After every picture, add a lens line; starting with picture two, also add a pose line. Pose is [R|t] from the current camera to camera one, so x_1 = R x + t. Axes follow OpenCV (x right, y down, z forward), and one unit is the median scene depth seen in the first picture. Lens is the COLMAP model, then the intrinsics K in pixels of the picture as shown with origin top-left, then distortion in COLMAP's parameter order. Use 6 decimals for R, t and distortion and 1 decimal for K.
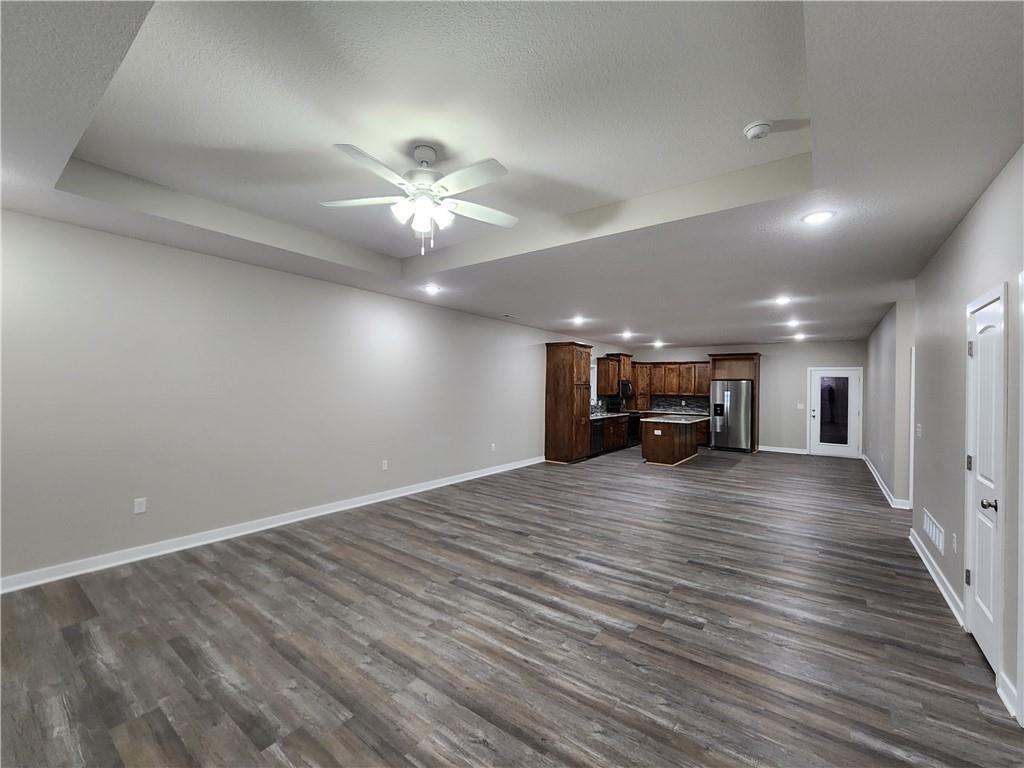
lens RADIAL K [[421.6, 0, 518.6], [0, 421.6, 388.1], [0, 0, 1]] dist [0.001929, 0.000190]
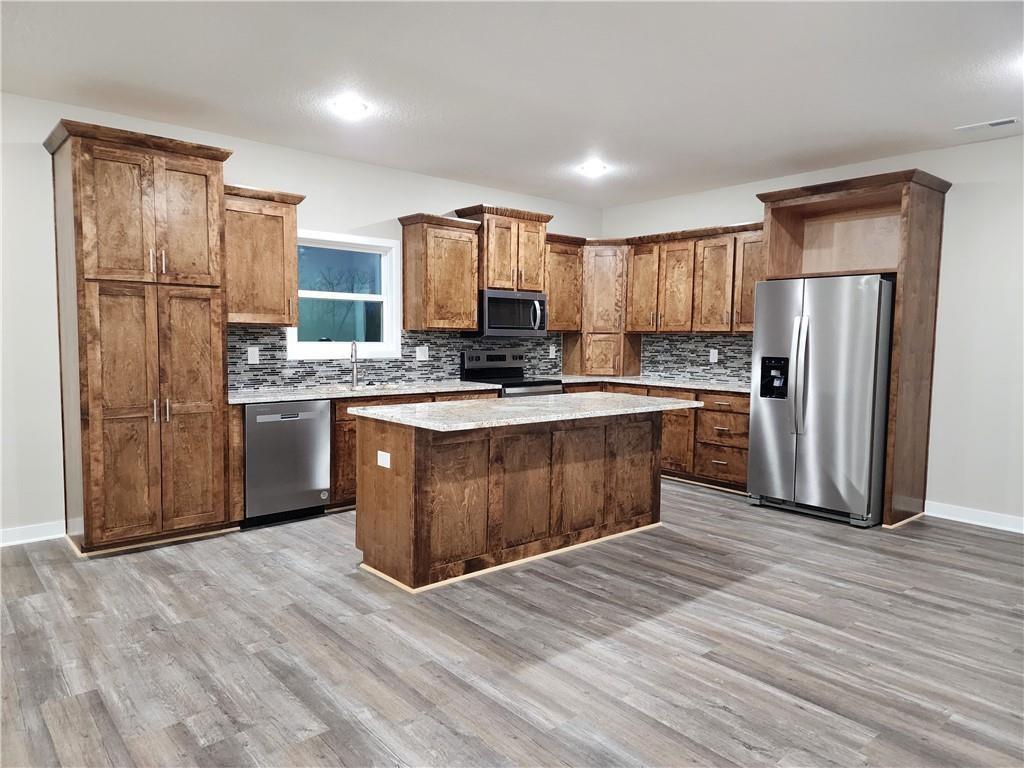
lens RADIAL K [[694.8, 0, 514.5], [0, 694.8, 382.9], [0, 0, 1]] dist [0.025543, -0.002081]
pose [[0.972750, 0.013696, -0.231451, 0.382026], [0.002109, 0.997690, 0.067903, 0.019807], [0.231846, -0.066541, 0.970474, 0.442353]]
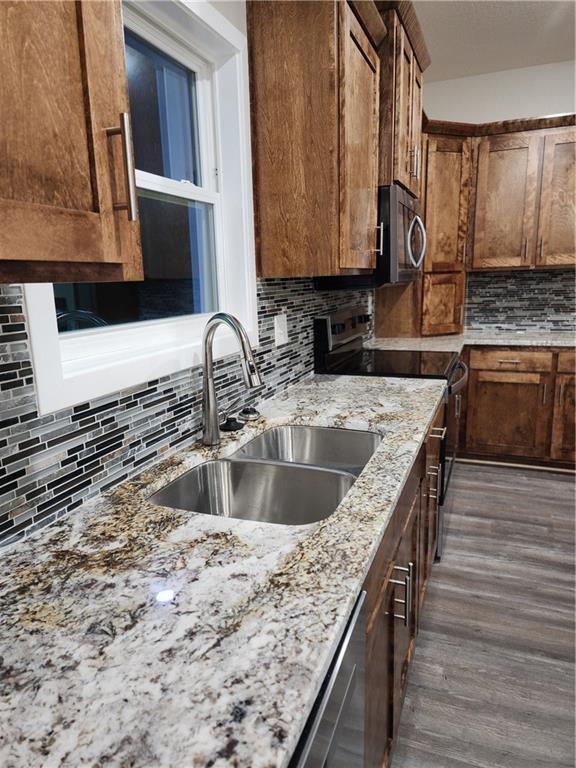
lens RADIAL K [[521.1, 0, 283.4], [0, 521.1, 383.6], [0, 0, 1]] dist [0.025543, -0.002081]
pose [[0.967610, -0.091223, 0.235390, 0.140606], [0.041989, 0.977597, 0.206254, 0.014272], [-0.248932, -0.189690, 0.949763, 0.775763]]
